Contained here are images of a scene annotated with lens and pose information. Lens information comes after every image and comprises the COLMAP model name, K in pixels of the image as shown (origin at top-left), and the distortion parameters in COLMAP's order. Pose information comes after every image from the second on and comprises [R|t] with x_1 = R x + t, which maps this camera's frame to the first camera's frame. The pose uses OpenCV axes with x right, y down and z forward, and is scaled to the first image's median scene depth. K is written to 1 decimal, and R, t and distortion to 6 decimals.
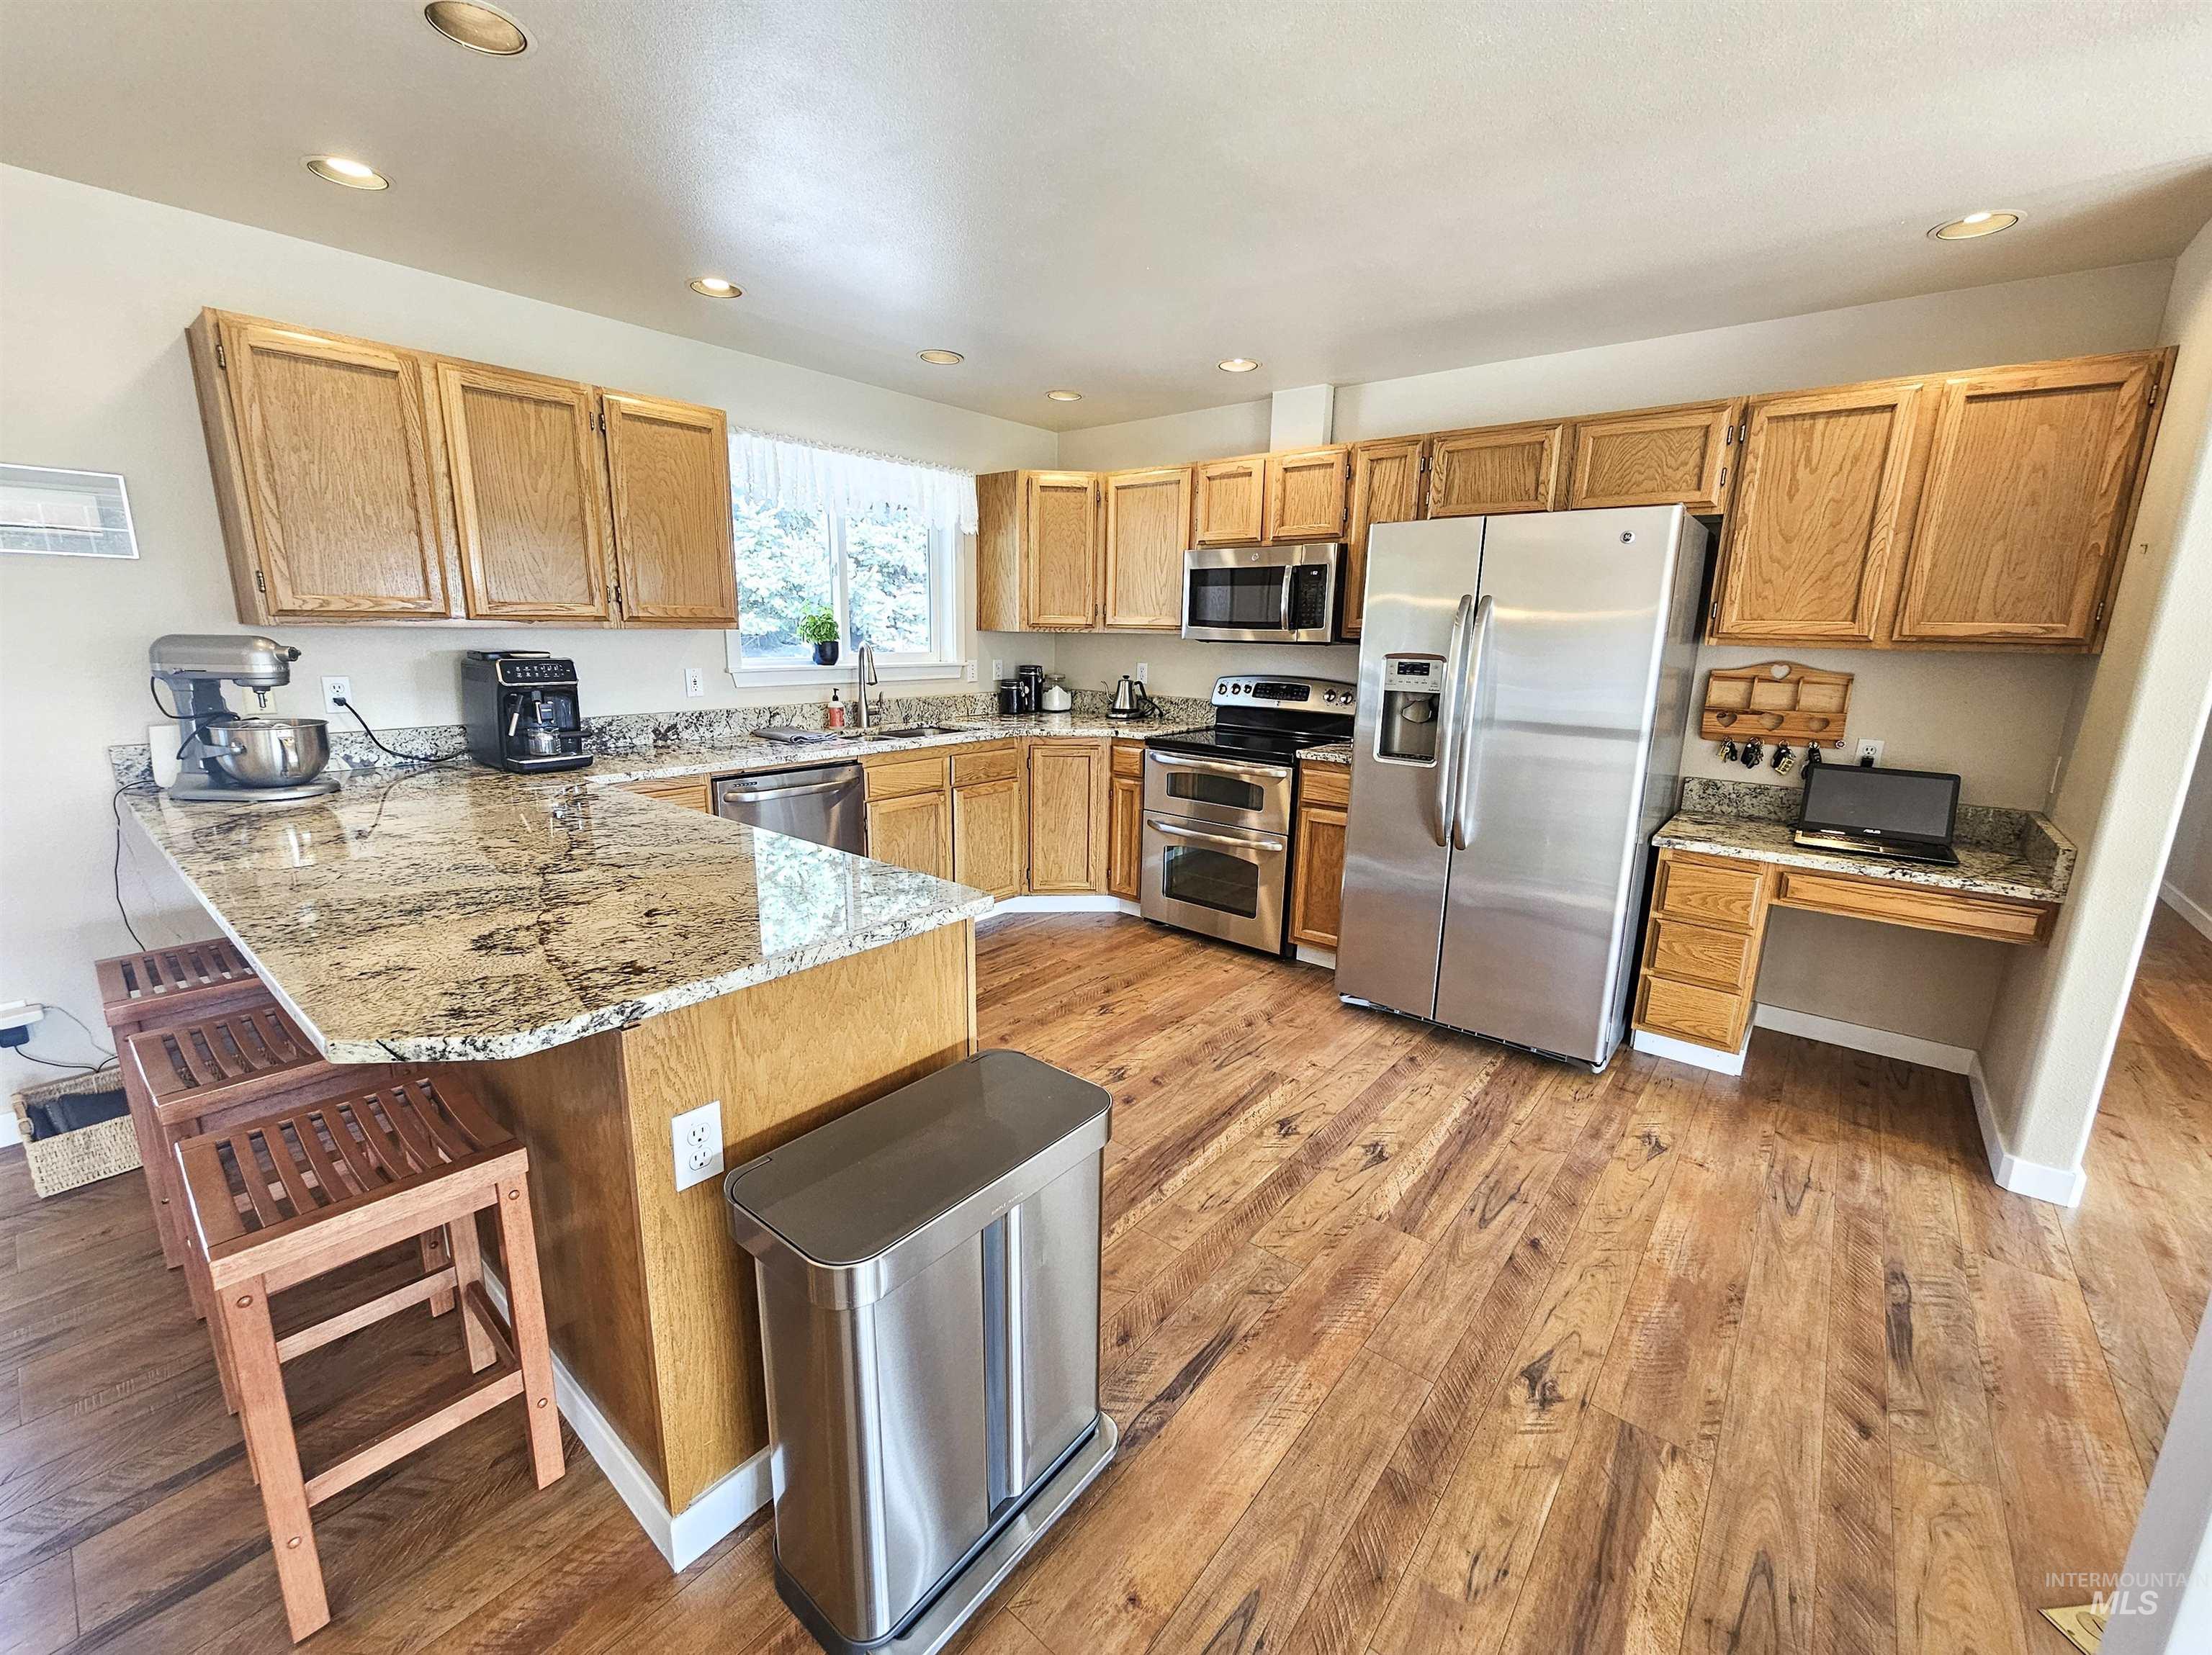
lens RADIAL K [[900.3, 0, 1100.9], [0, 900.3, 825.0], [0, 0, 1]] dist [-0.001181, 0.000477]
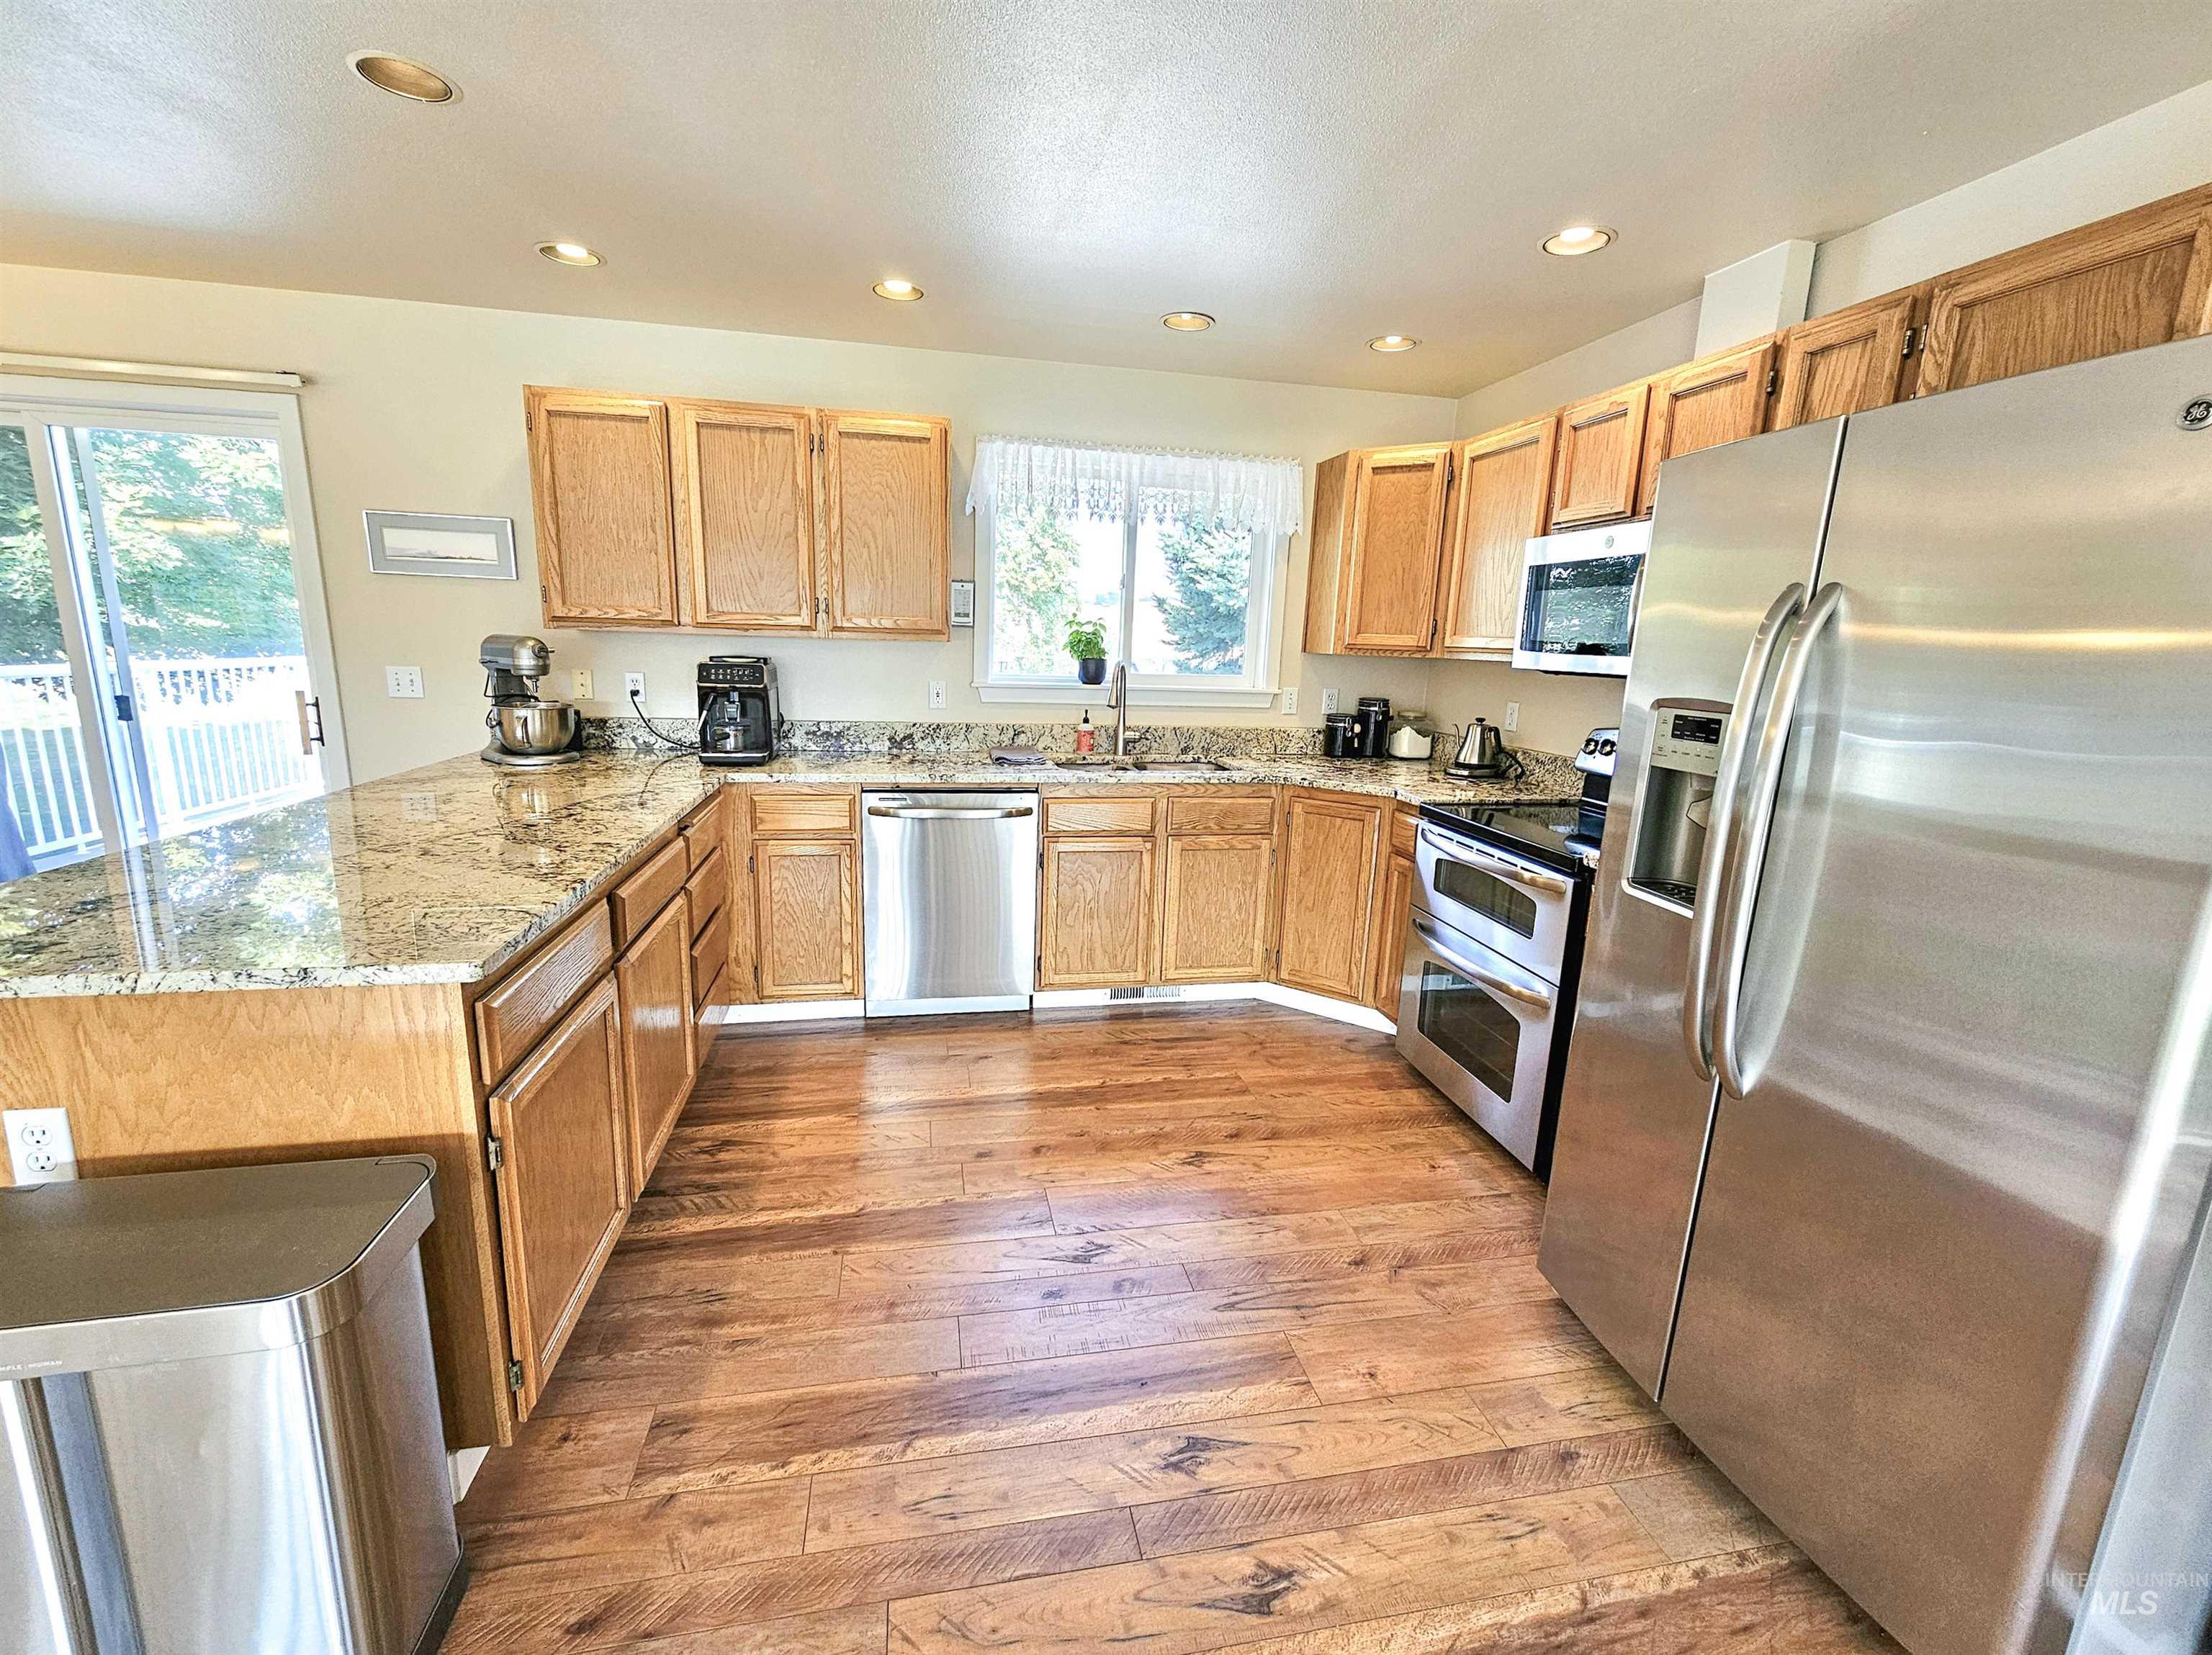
lens RADIAL K [[928.5, 0, 1115.9], [0, 928.5, 826.1], [0, 0, 1]] dist [0.000031, -0.000016]
pose [[0.777823, 0.134350, -0.613956, 0.417895], [-0.156072, 0.987575, 0.018381, -0.074263], [0.608797, 0.081524, 0.789126, 0.368961]]
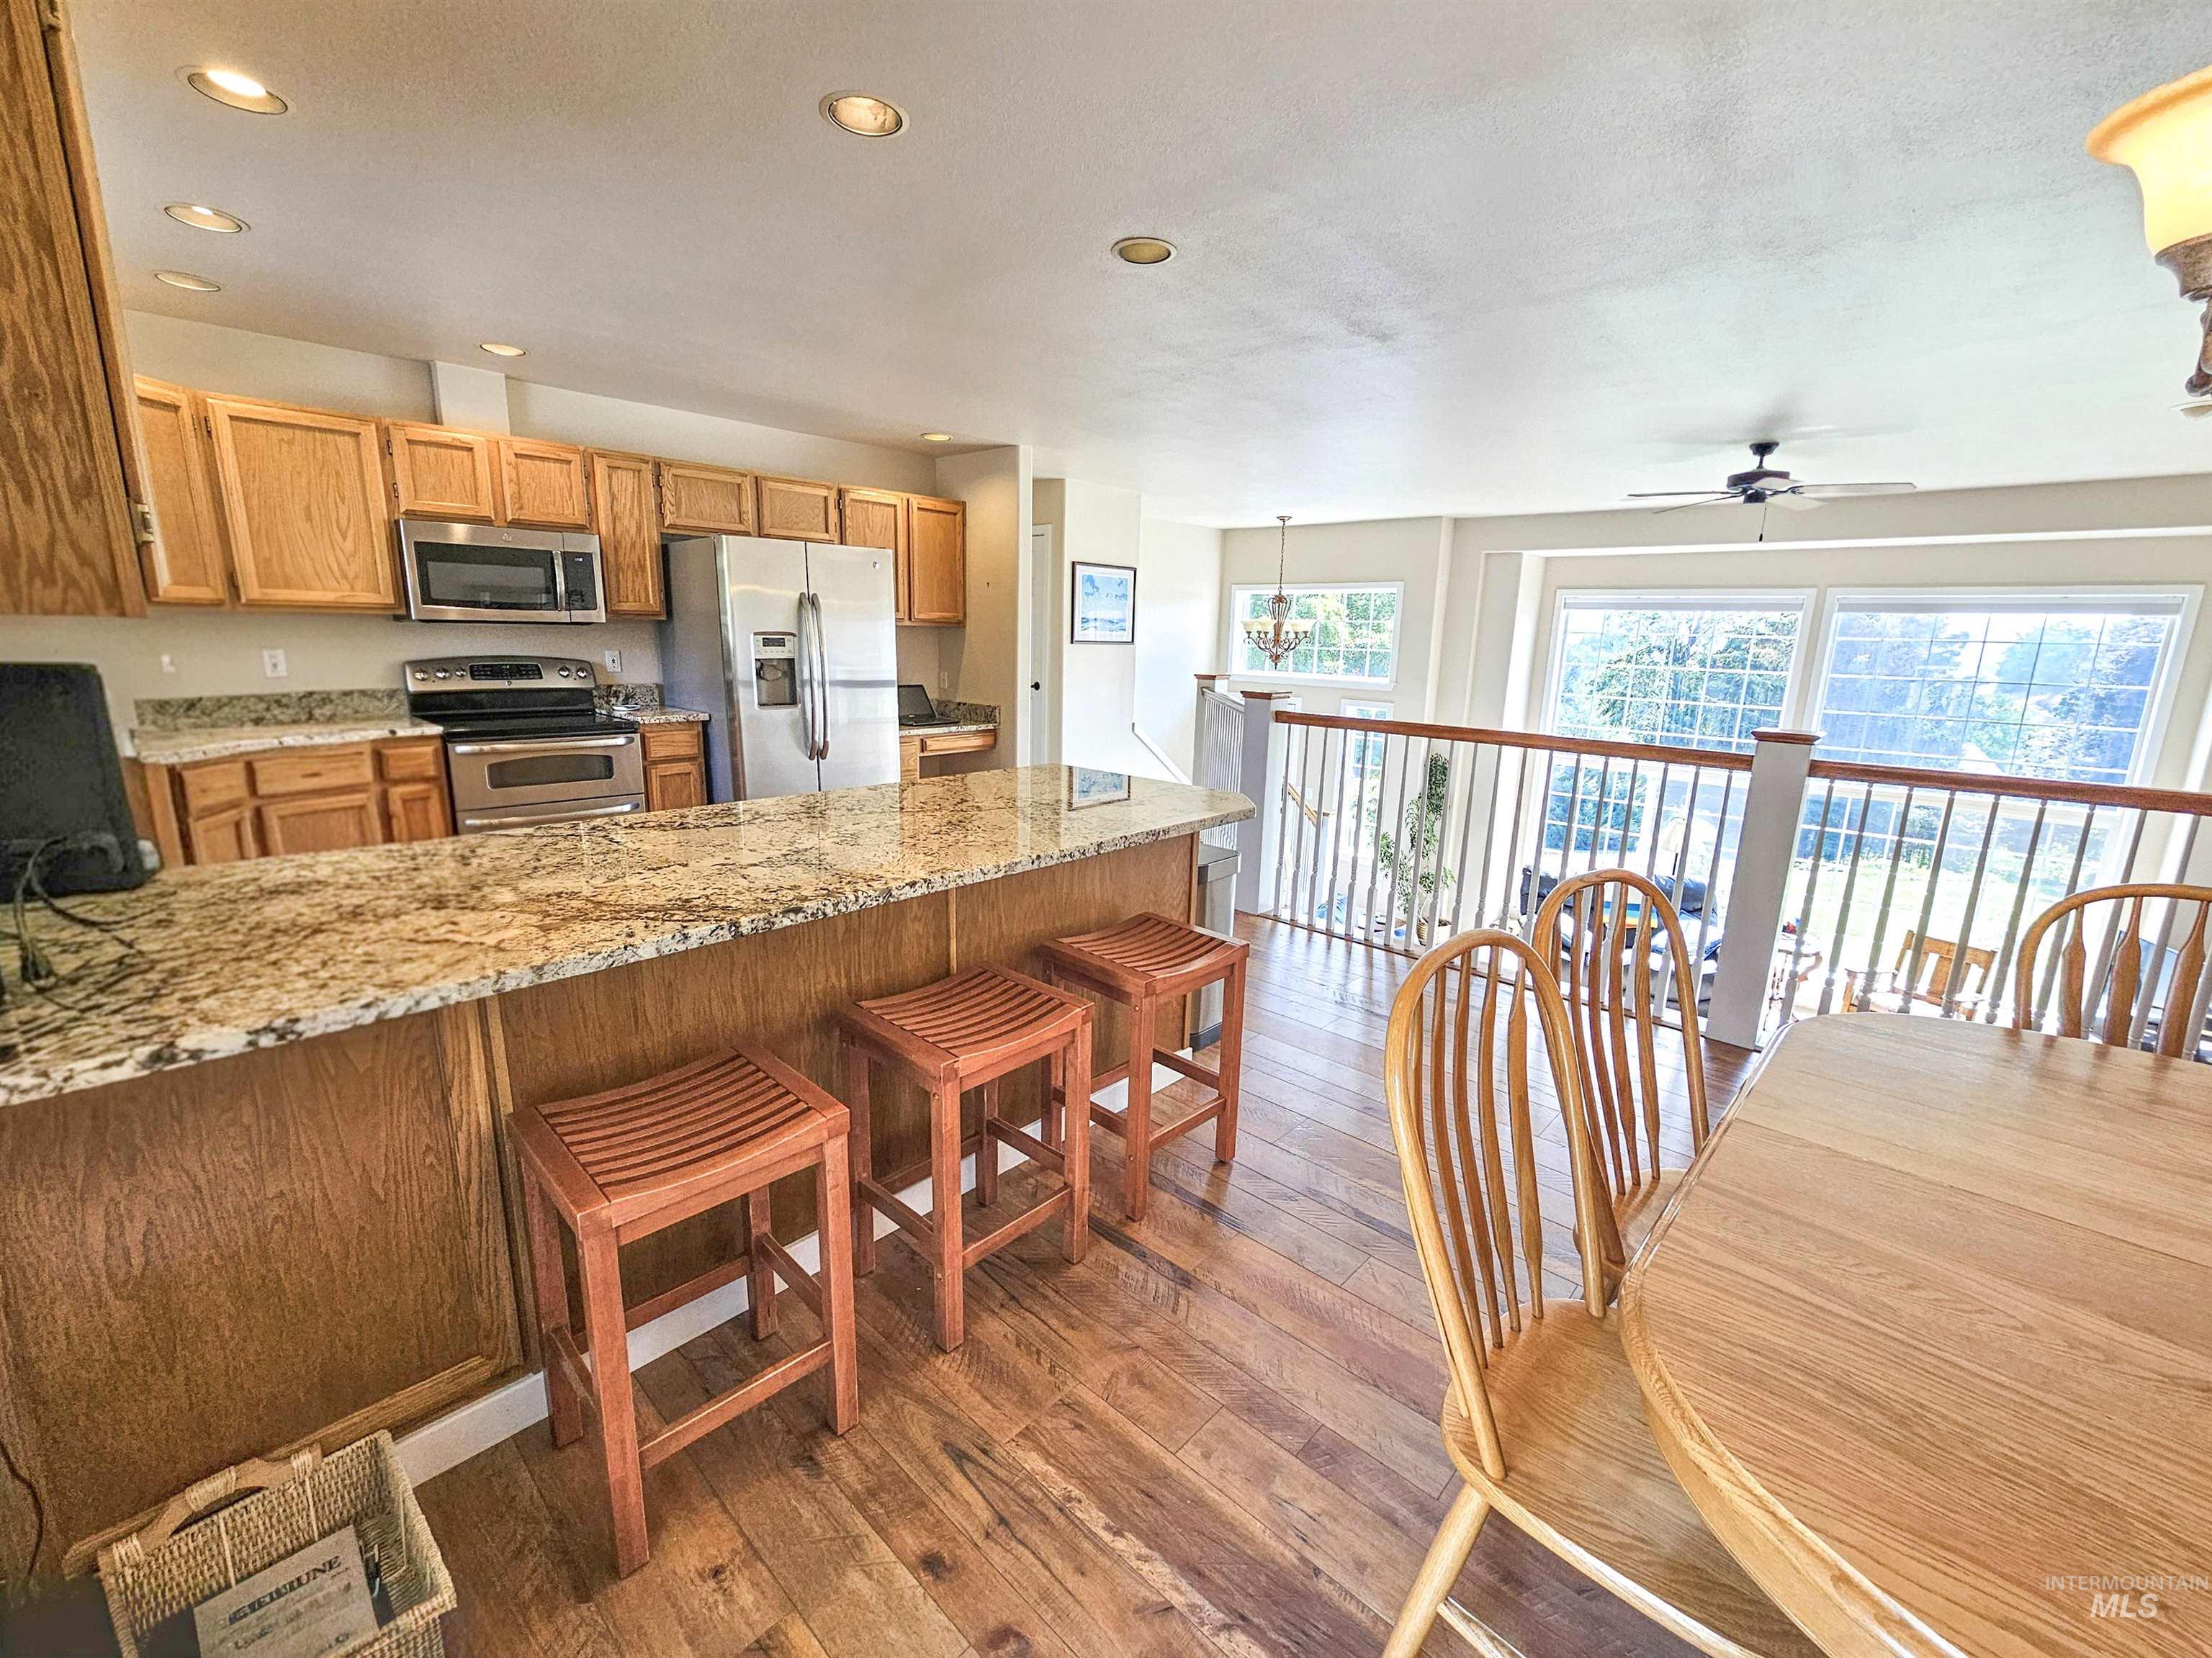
lens RADIAL K [[906.9, 0, 1106.0], [0, 906.9, 829.0], [0, 0, 1]] dist [-0.008282, 0.004864]
pose [[0.076390, -0.228291, 0.970591, -1.052362], [0.194614, 0.958127, 0.210042, -0.086715], [-0.977901, 0.172846, 0.117620, 0.359491]]
